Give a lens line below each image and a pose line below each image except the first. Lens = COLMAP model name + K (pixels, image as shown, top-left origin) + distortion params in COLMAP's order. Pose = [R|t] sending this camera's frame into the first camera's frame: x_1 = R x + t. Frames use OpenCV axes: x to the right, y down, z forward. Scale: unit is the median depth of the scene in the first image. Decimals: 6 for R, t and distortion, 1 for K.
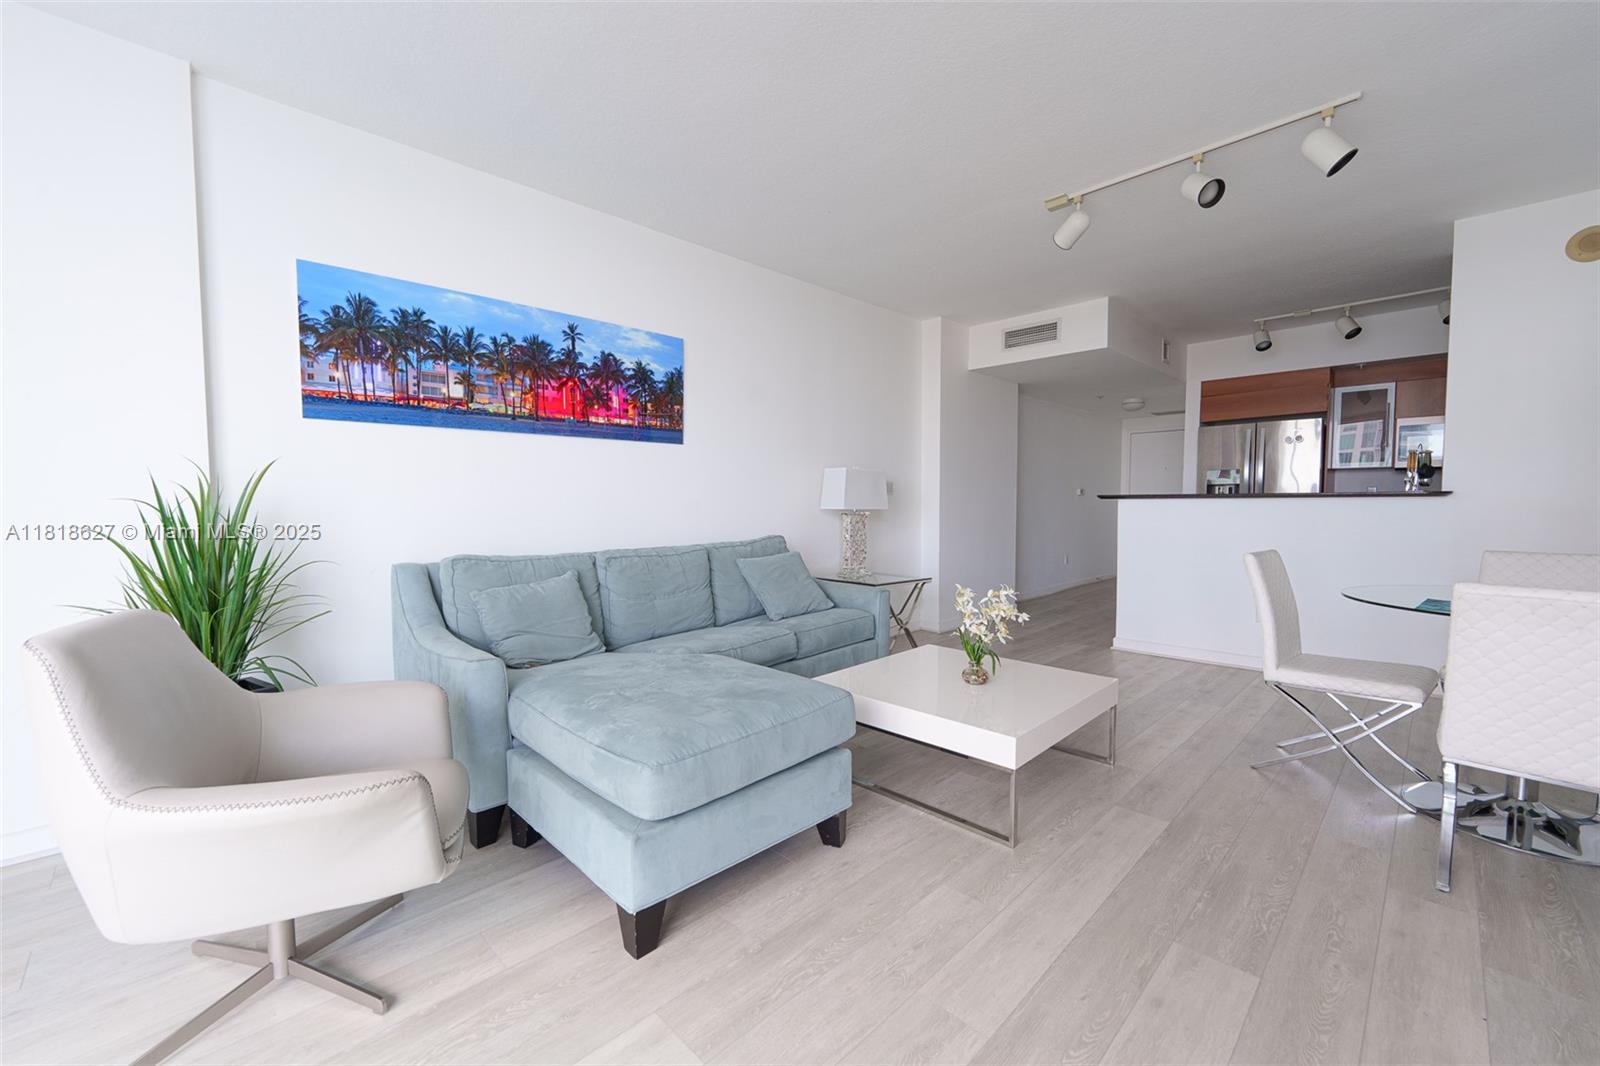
lens RADIAL K [[644.1, 0, 799.8], [0, 644.1, 534.3], [0, 0, 1]] dist [-0.001620, -0.000233]
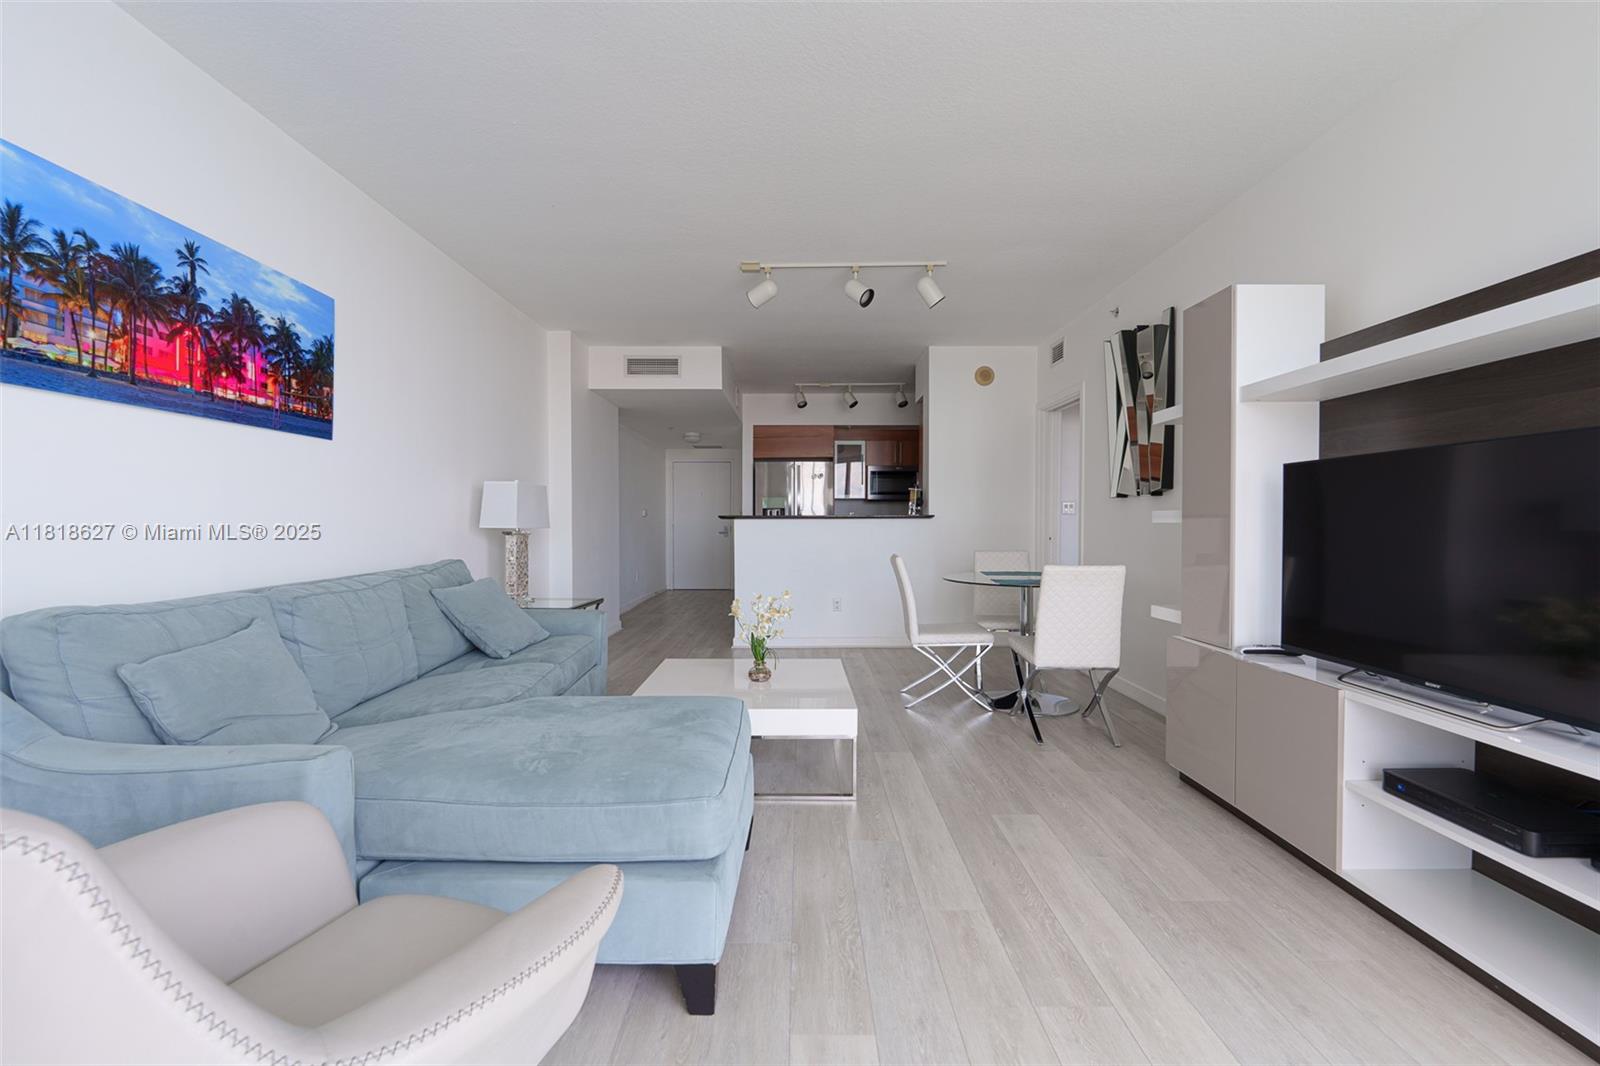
lens RADIAL K [[654.1, 0, 802.2], [0, 654.1, 532.8], [0, 0, 1]] dist [-0.001405, -0.000466]
pose [[0.702619, -0.007431, 0.711527, -0.381837], [0.033020, 0.999209, -0.022171, 0.000787], [-0.710799, 0.039072, 0.702309, 0.107755]]
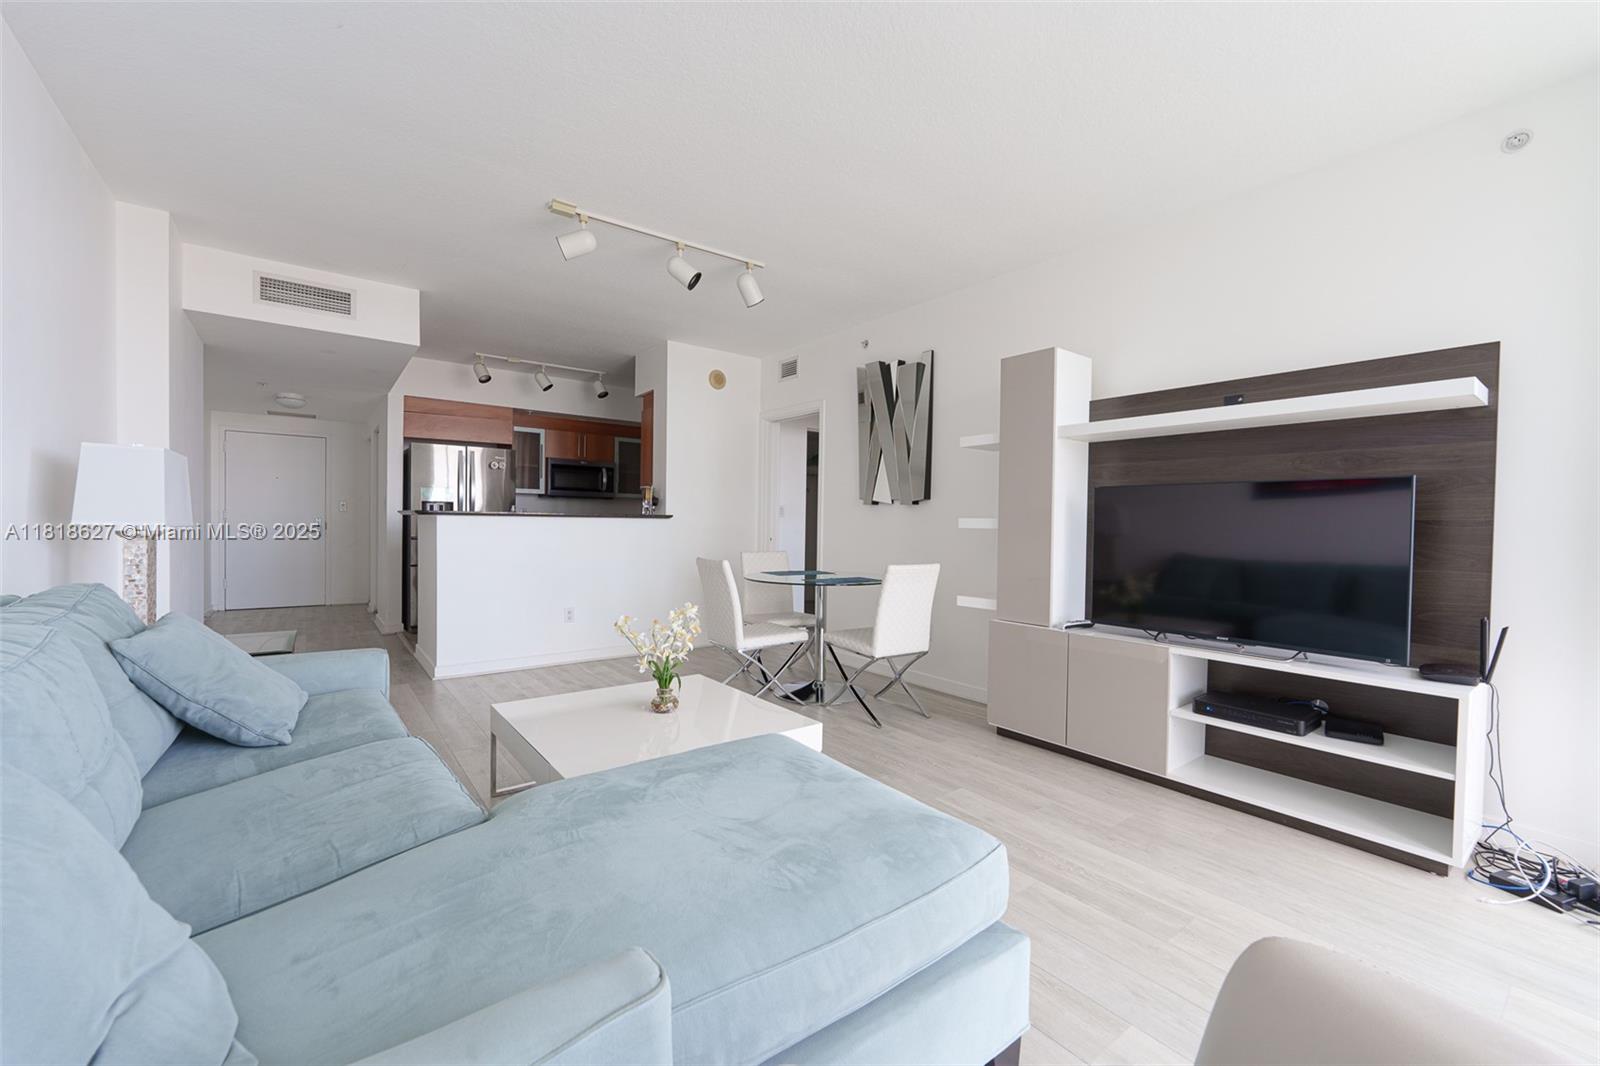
lens RADIAL K [[642.1, 0, 802.0], [0, 642.1, 534.0], [0, 0, 1]] dist [0.000263, -0.000034]
pose [[0.124697, -0.009758, 0.992147, -0.500902], [0.034237, 0.999398, 0.005526, -0.021883], [-0.991604, 0.033279, 0.124956, 0.531668]]
